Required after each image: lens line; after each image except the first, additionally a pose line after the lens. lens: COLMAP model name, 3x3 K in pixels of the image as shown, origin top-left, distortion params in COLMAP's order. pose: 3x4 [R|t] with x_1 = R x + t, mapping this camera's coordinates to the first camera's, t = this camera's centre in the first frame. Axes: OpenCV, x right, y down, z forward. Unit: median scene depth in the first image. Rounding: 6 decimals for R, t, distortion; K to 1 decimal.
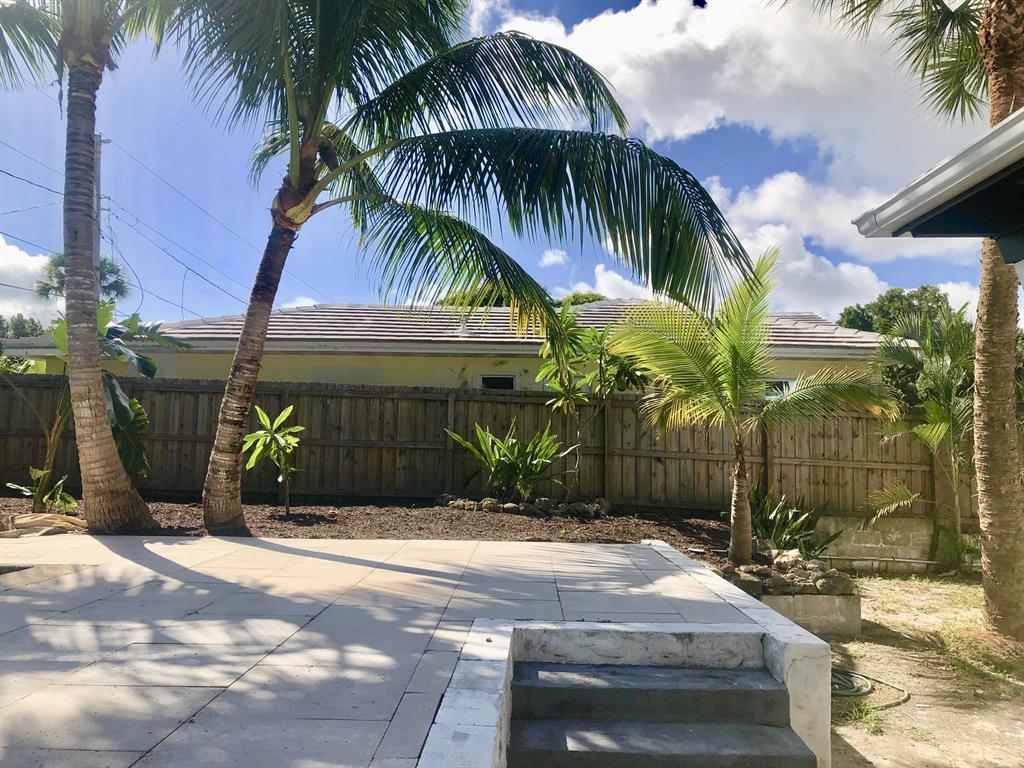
lens RADIAL K [[854.2, 0, 512.0], [0, 854.2, 384.0], [0, 0, 1]] dist [0.014551, 0.002530]
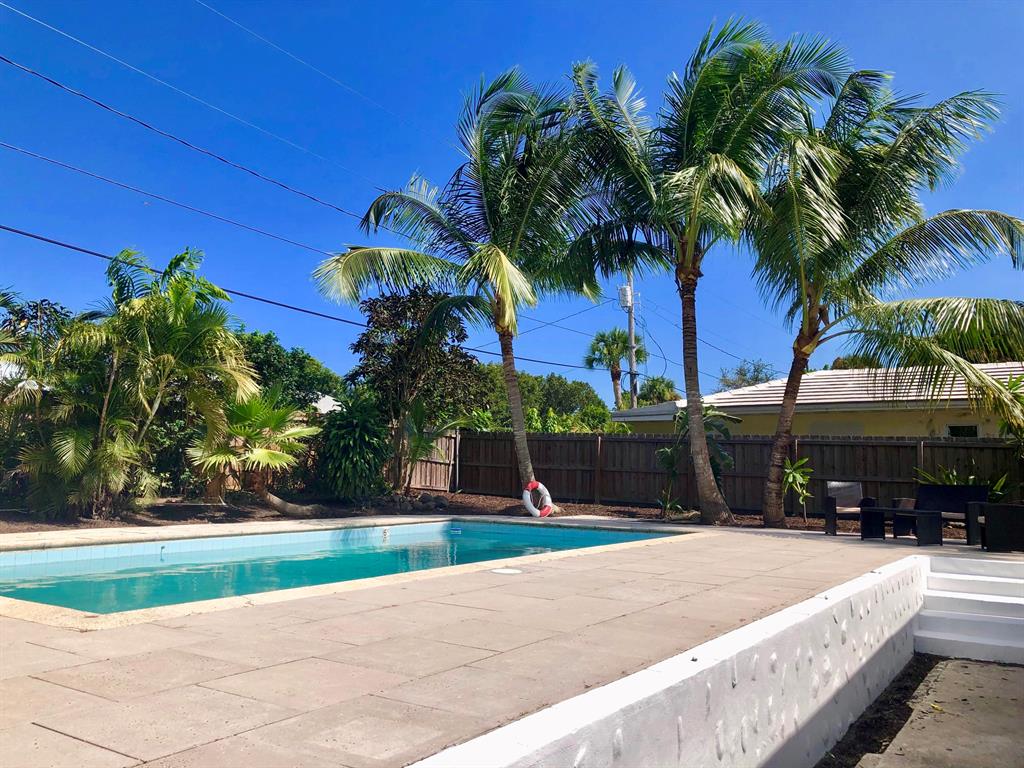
lens RADIAL K [[829.0, 0, 512.0], [0, 829.0, 384.0], [0, 0, 1]] dist [0.039787, -0.050372]
pose [[0.852656, -0.054033, -0.519671, 0.076101], [0.032168, 0.998180, -0.051005, -0.035833], [0.521482, 0.026773, 0.852842, -0.505900]]
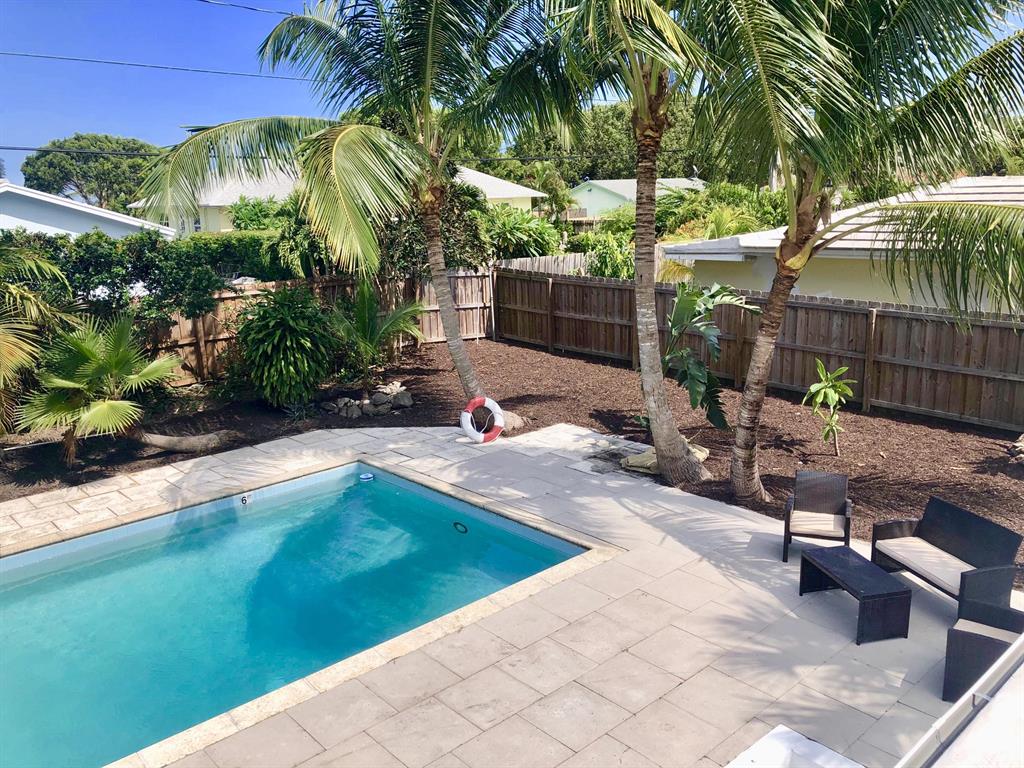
lens RADIAL K [[829.0, 0, 512.0], [0, 829.0, 384.0], [0, 0, 1]] dist [0.039787, -0.050372]
pose [[0.688548, 0.127837, -0.713834, 0.192752], [0.089296, 0.961903, 0.258396, -0.227957], [0.719672, -0.241661, 0.650901, -0.030138]]
